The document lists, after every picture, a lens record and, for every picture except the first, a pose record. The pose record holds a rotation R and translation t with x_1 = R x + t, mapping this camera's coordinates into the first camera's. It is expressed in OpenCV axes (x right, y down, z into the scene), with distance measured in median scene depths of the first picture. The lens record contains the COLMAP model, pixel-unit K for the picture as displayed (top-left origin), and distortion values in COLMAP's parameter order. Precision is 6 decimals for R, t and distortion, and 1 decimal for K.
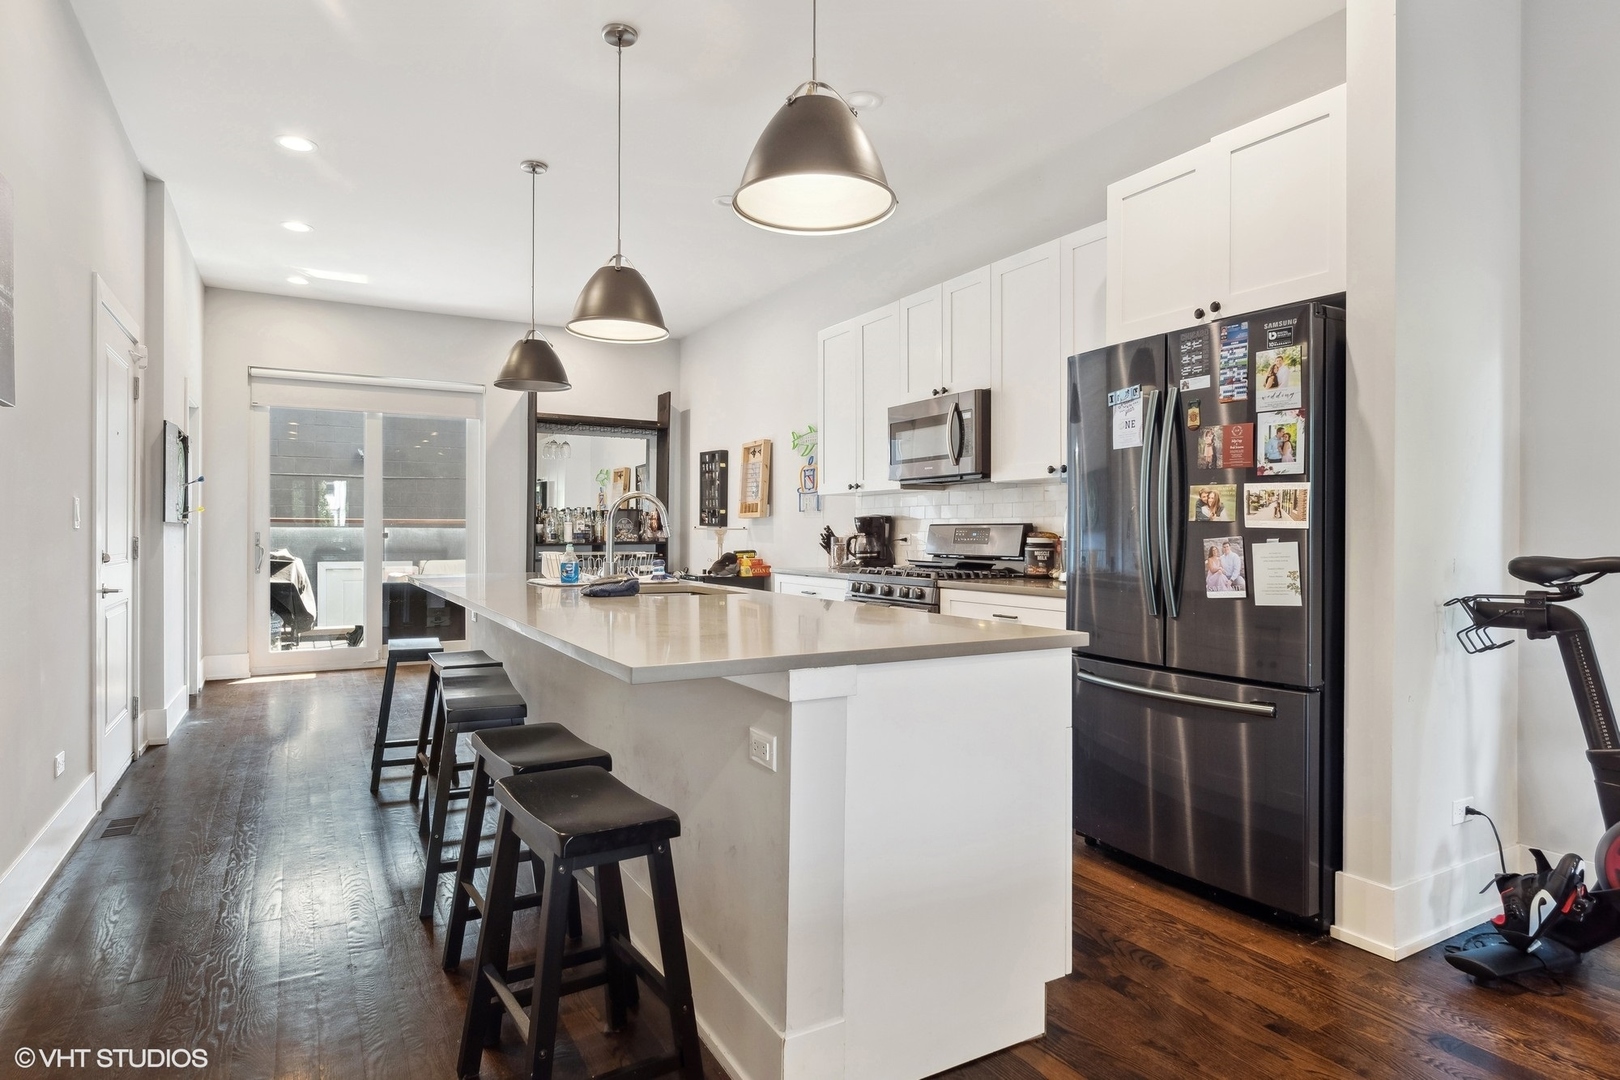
lens RADIAL K [[897.4, 0, 810.0], [0, 897.4, 540.0], [0, 0, 1]] dist [0.001212, 0.000592]
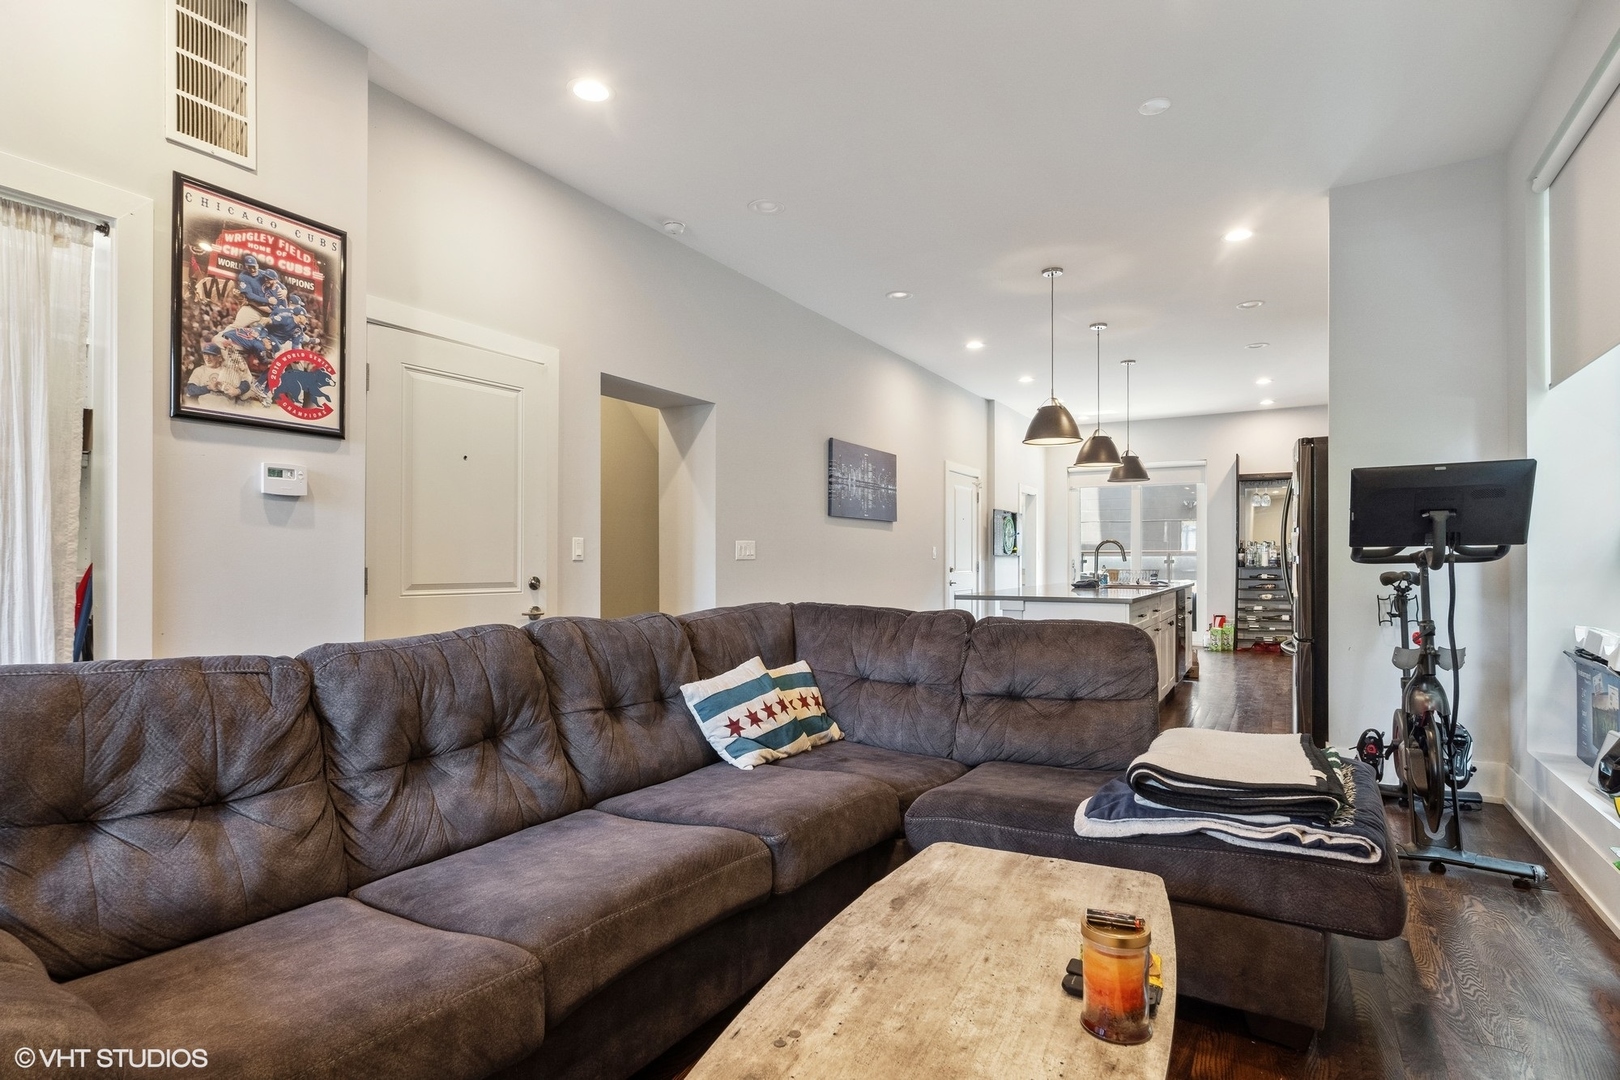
lens RADIAL K [[840.0, 0, 818.5], [0, 840.0, 553.9], [0, 0, 1]] dist [-0.002248, -0.000186]
pose [[0.508275, -0.009019, -0.861147, 1.144378], [-0.004195, 0.999907, -0.012948, 0.006938], [0.861184, 0.010194, 0.508190, -0.571323]]
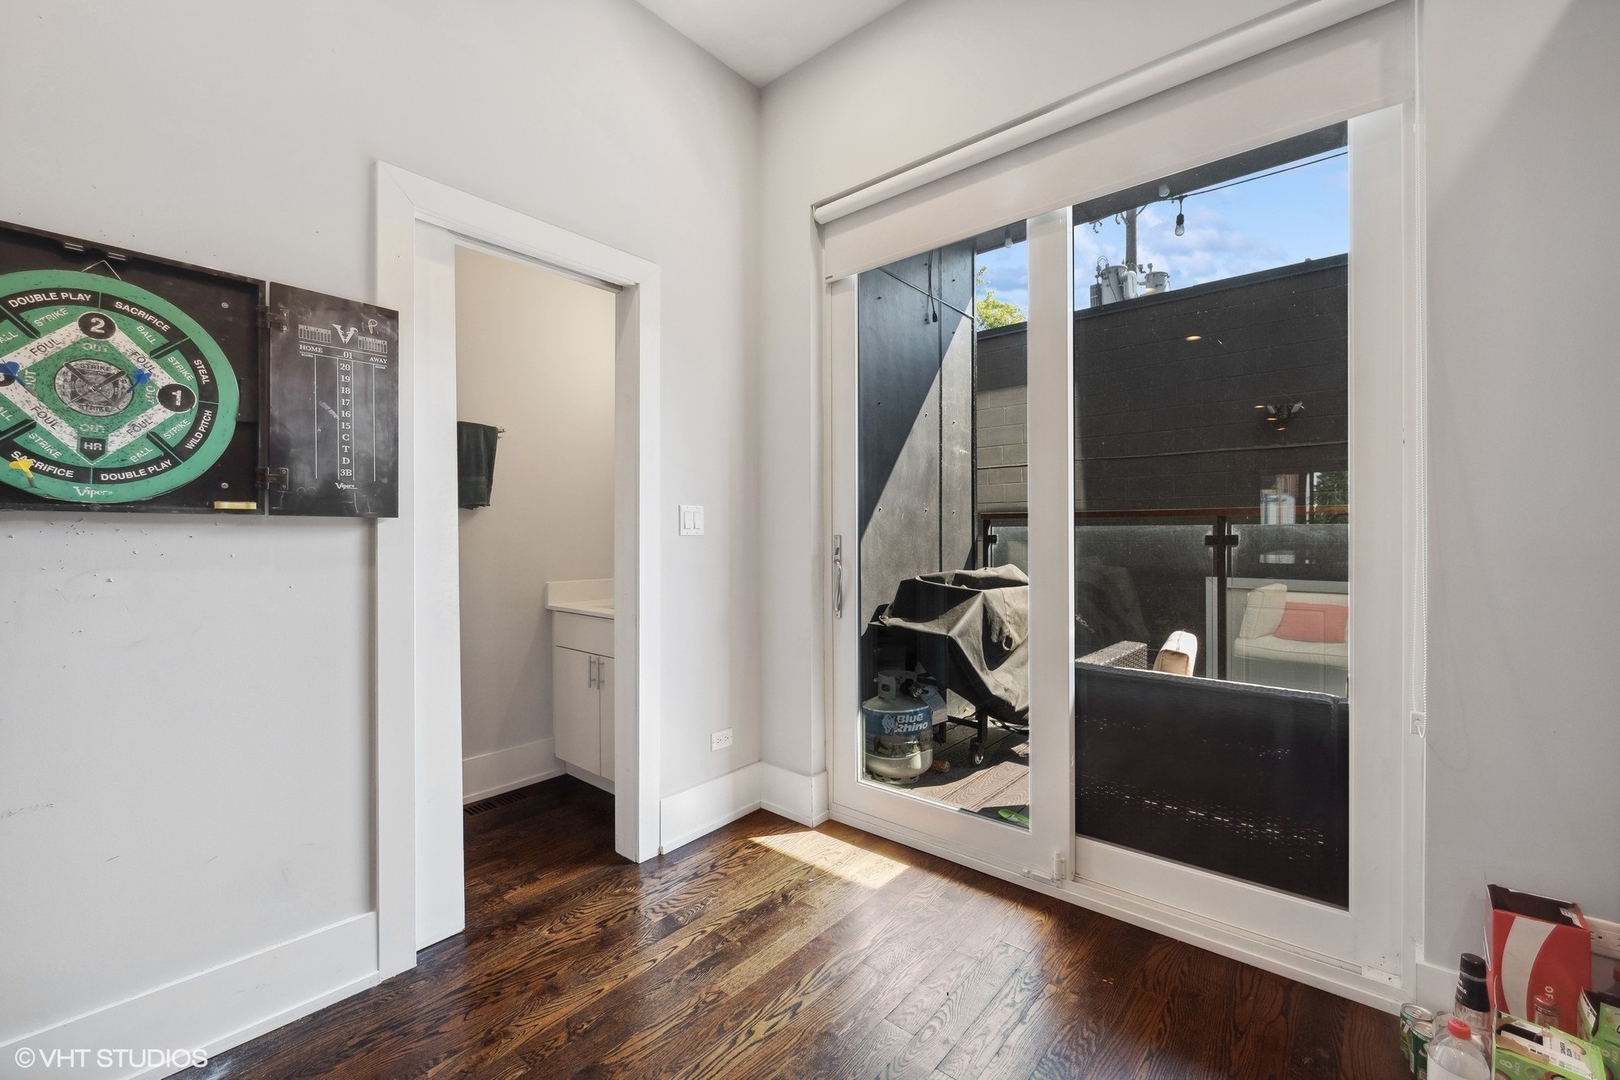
lens RADIAL K [[659.8, 0, 810.0], [0, 659.8, 540.0], [0, 0, 1]] dist [-0.020569, 0.000053]
pose [[0.333006, 0.000163, -0.942925, -0.561002], [-0.001930, 0.999998, -0.000509, -0.011873], [0.942923, 0.001989, 0.333006, 1.762182]]
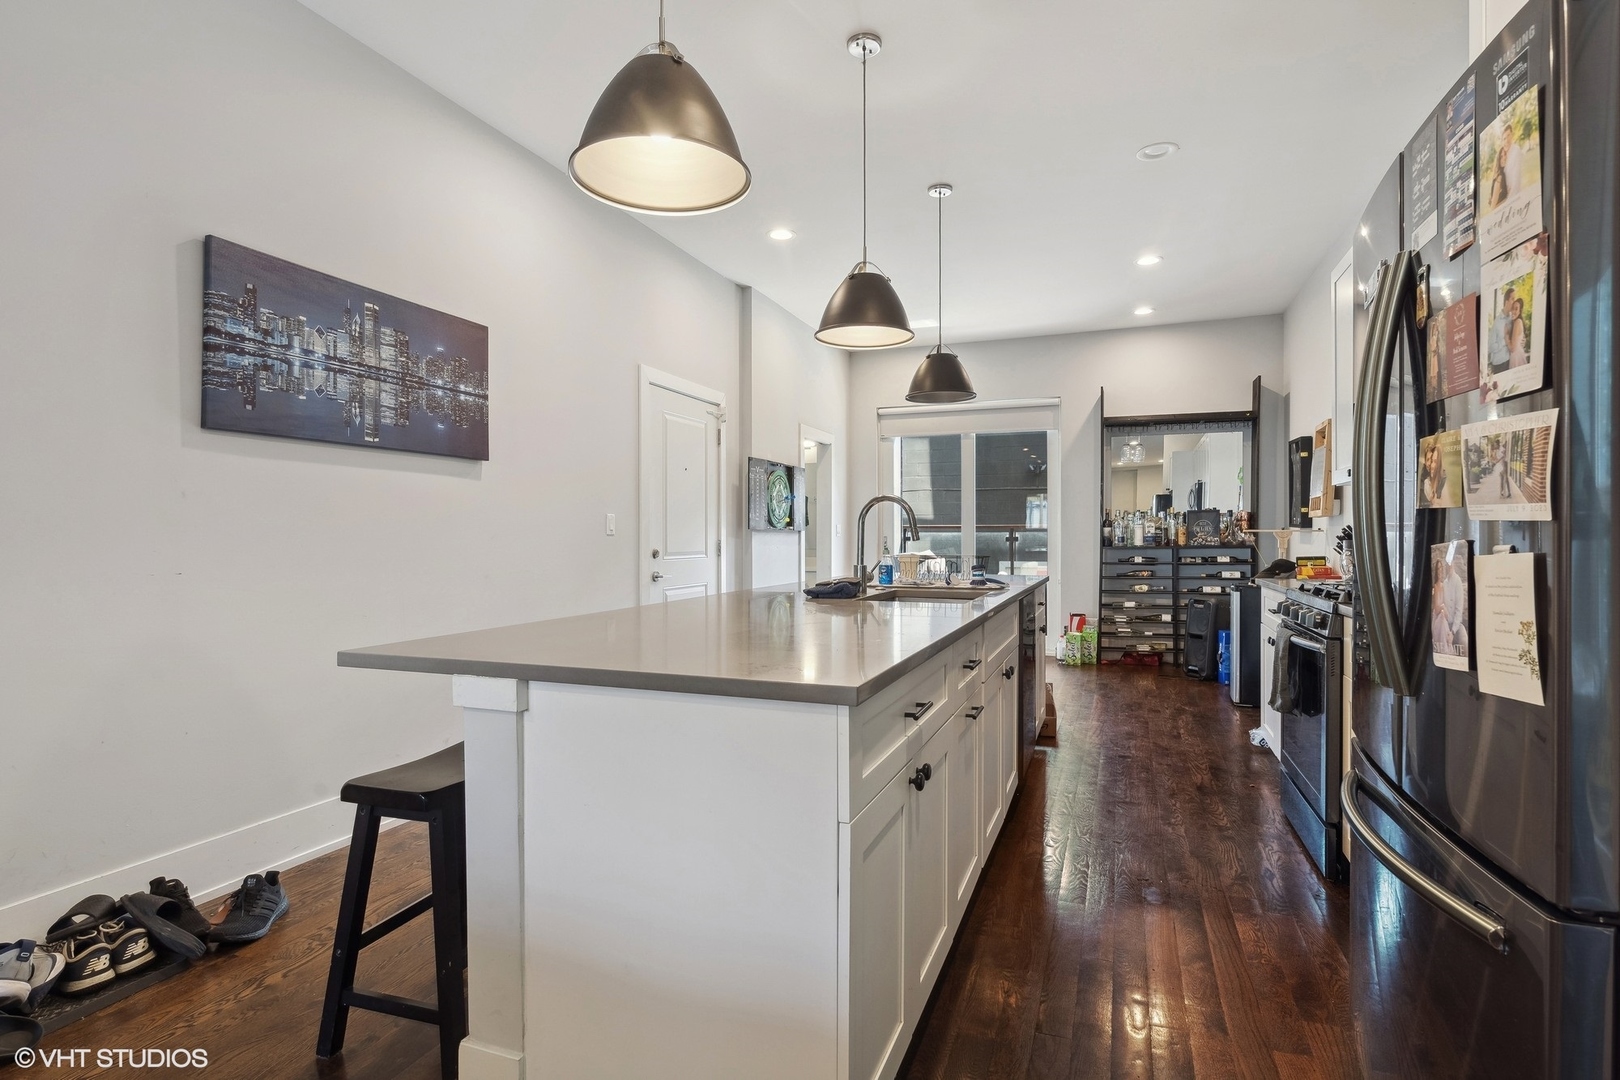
lens RADIAL K [[819.3, 0, 810.0], [0, 819.3, 540.0], [0, 0, 1]] dist [-0.000626, 0.000178]
pose [[0.632207, -0.000323, -0.774799, 0.457965], [-0.002372, 0.999994, -0.002352, -0.001480], [0.774796, 0.003324, 0.632203, 0.361369]]
